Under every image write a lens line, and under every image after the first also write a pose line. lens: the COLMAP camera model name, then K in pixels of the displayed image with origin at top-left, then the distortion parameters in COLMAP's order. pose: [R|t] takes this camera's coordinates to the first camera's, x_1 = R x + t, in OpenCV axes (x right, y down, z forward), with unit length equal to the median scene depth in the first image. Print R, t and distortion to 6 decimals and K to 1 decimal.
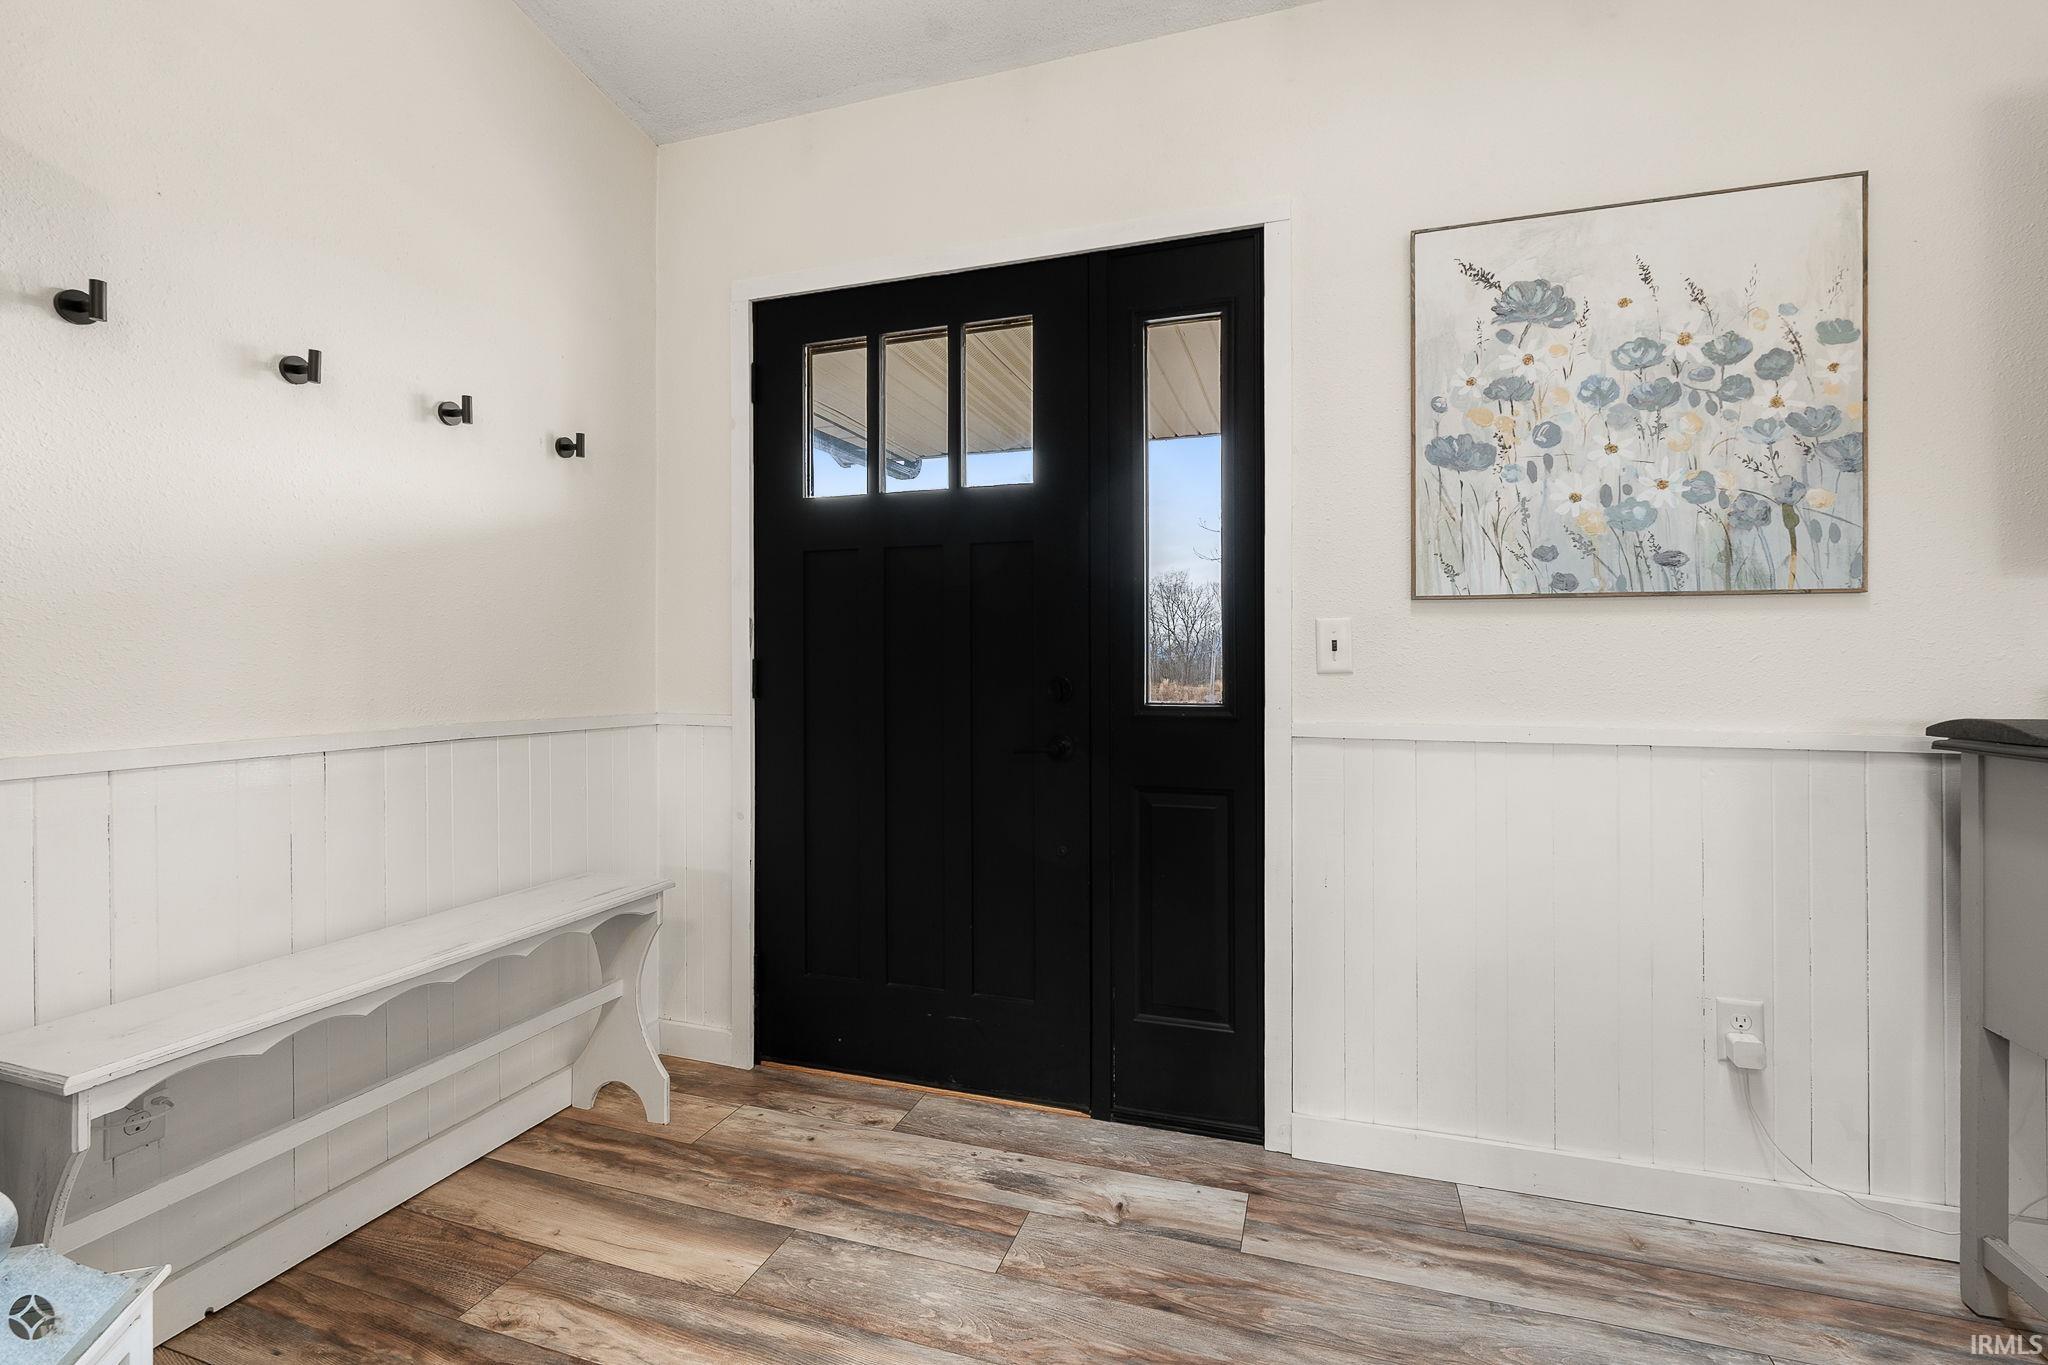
lens RADIAL K [[899.2, 0, 1033.7], [0, 899.2, 665.0], [0, 0, 1]] dist [-0.003532, -0.000684]
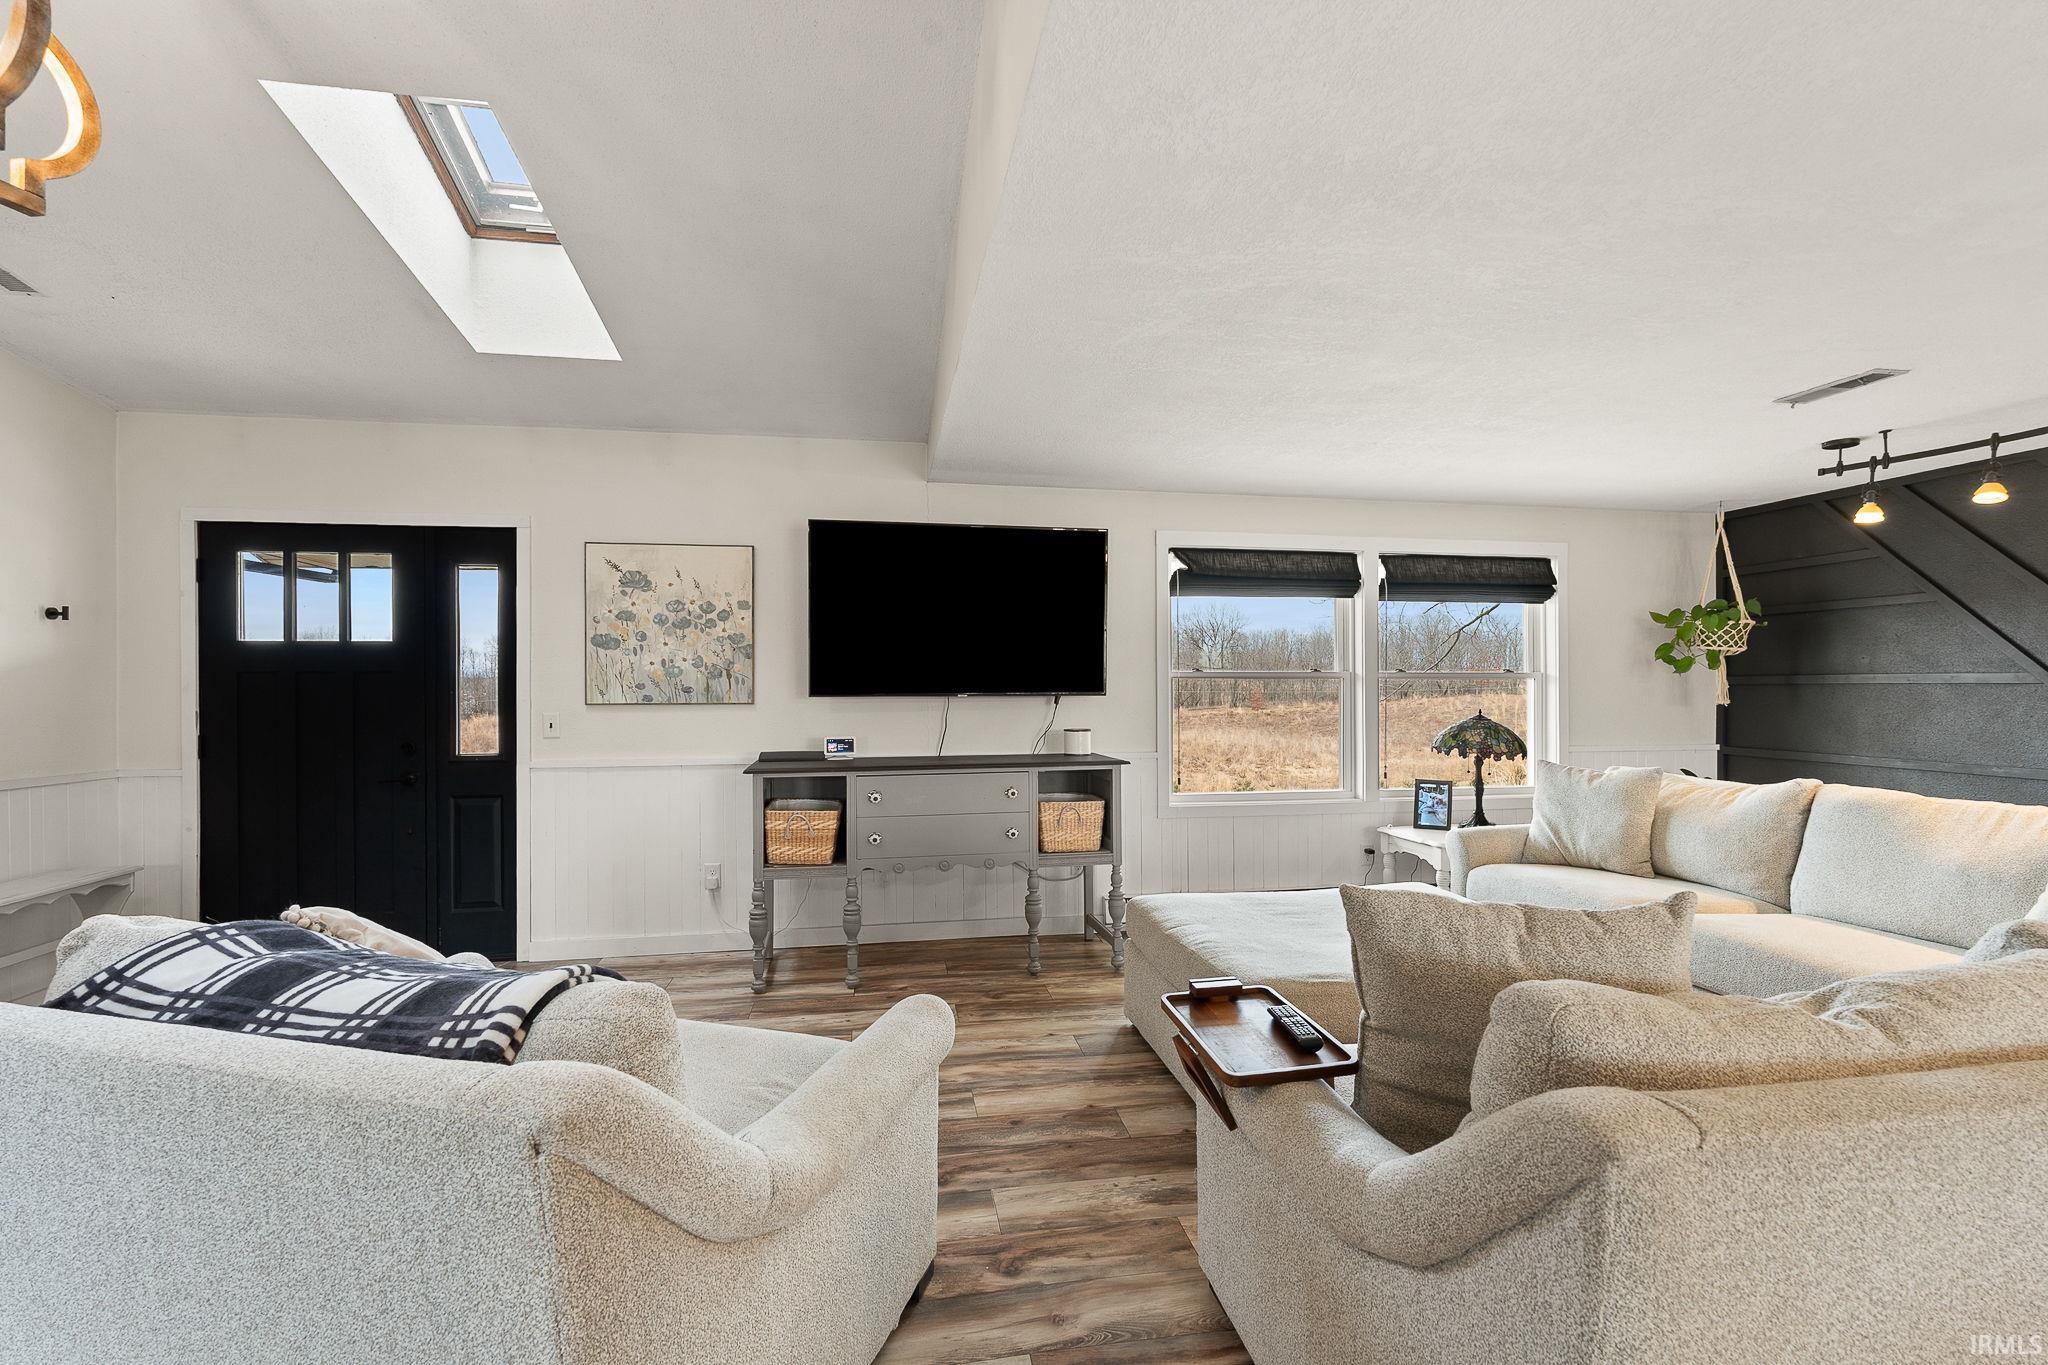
lens RADIAL K [[895.4, 0, 1024.0], [0, 895.4, 682.5], [0, 0, 1]] dist [-0.002188, -0.000670]
pose [[0.886976, -0.003933, 0.461798, 0.371793], [0.005847, 0.999979, -0.002714, -0.120253], [-0.461778, 0.005108, 0.886981, -1.554740]]
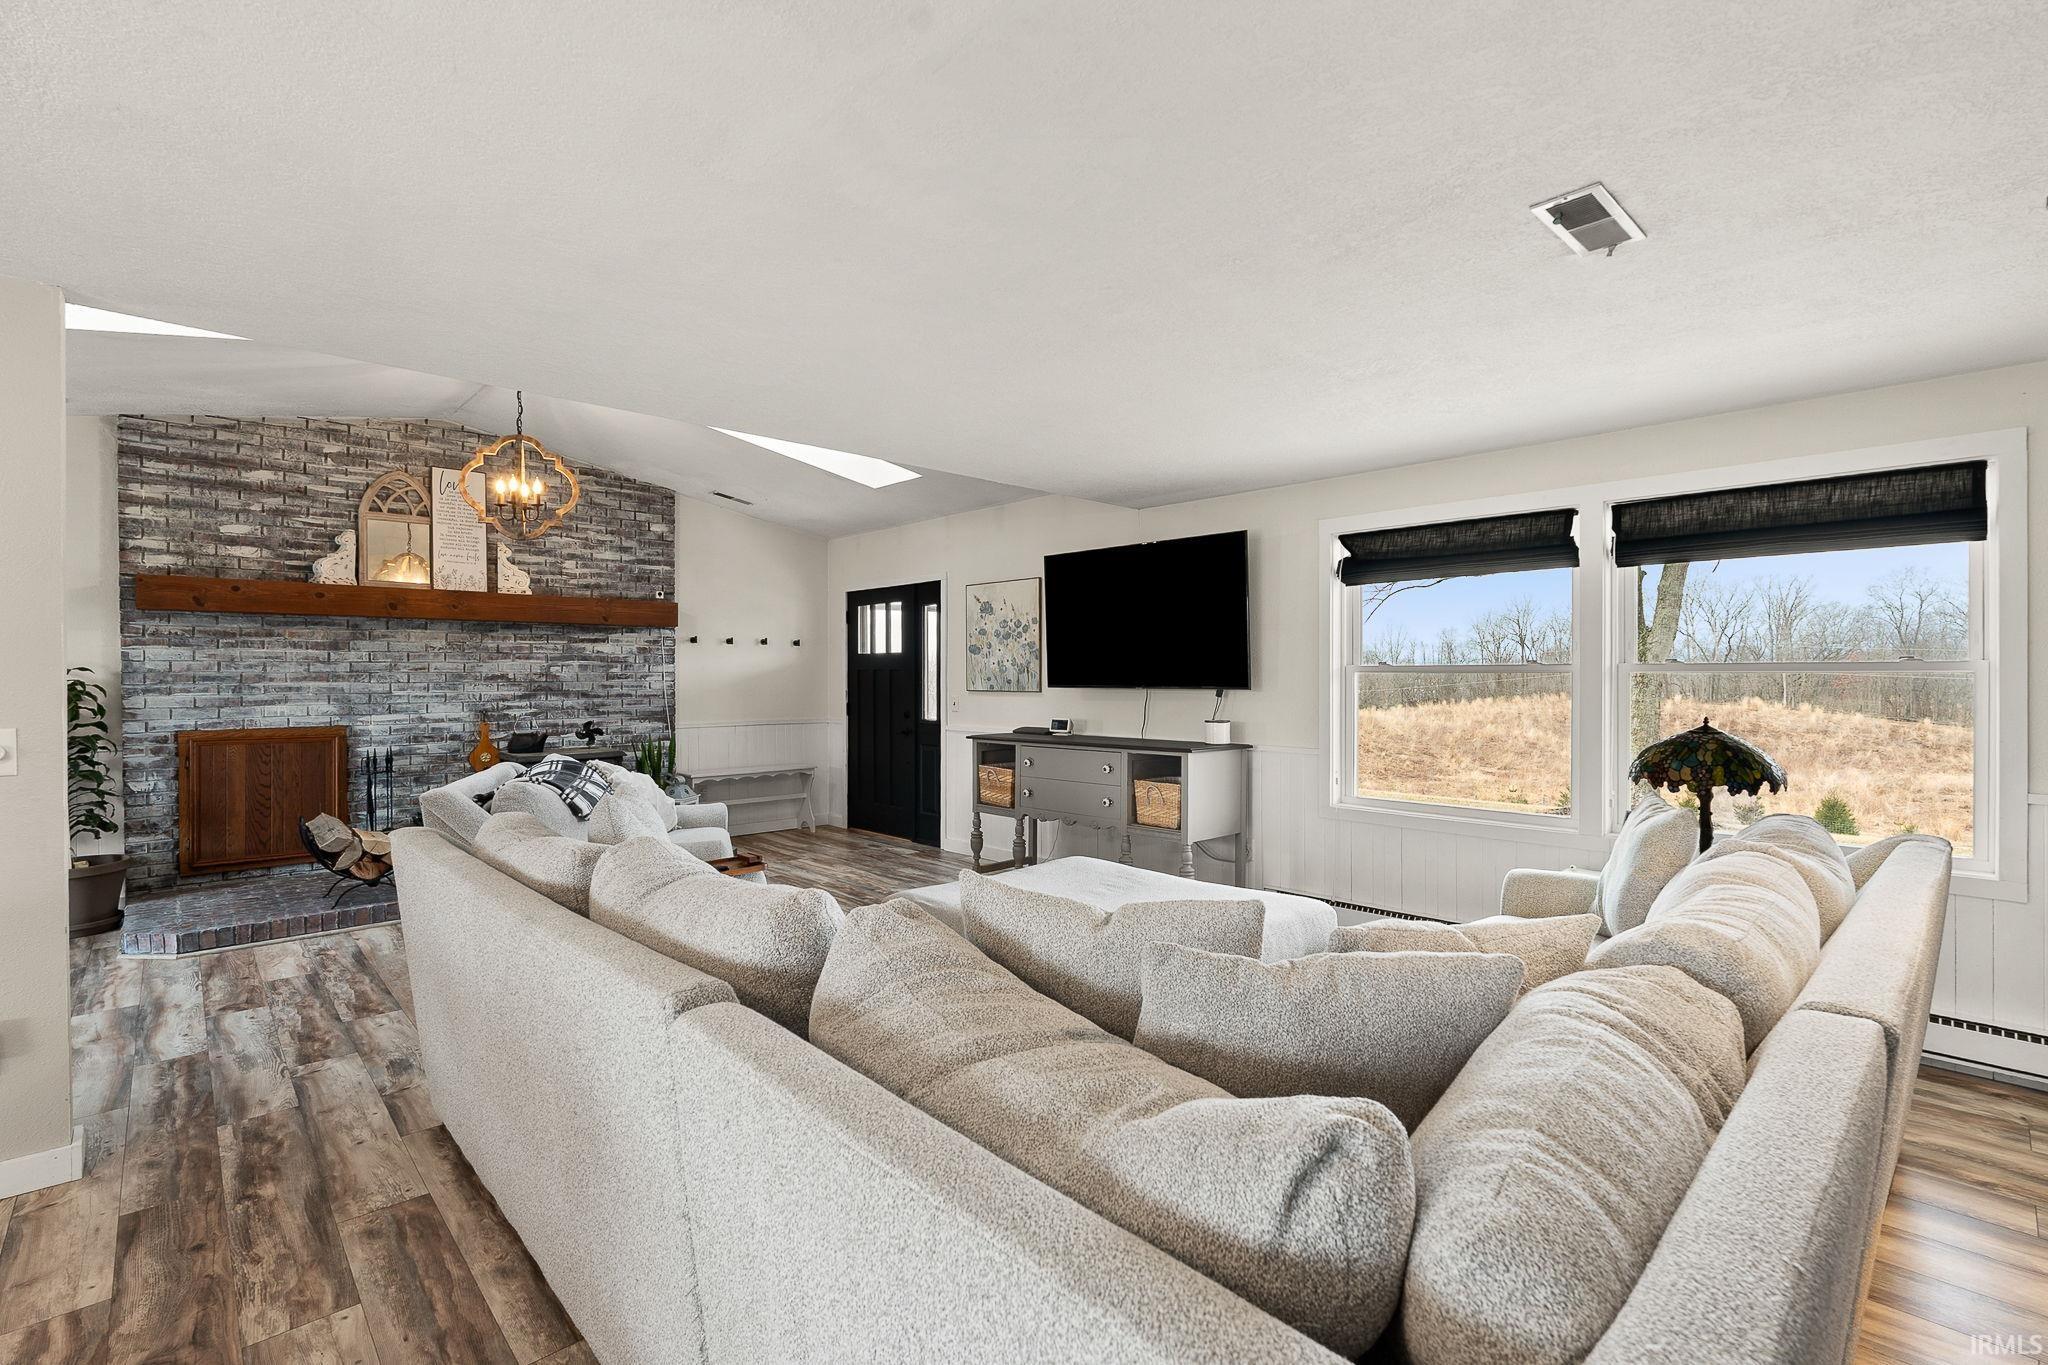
lens RADIAL K [[904.1, 0, 1020.7], [0, 904.1, 687.4], [0, 0, 1]] dist [-0.001457, -0.000569]
pose [[0.878849, 0.002662, -0.477093, 2.358396], [0.002453, 0.999946, 0.010097, -0.124763], [0.477094, -0.010044, 0.878795, -2.055737]]
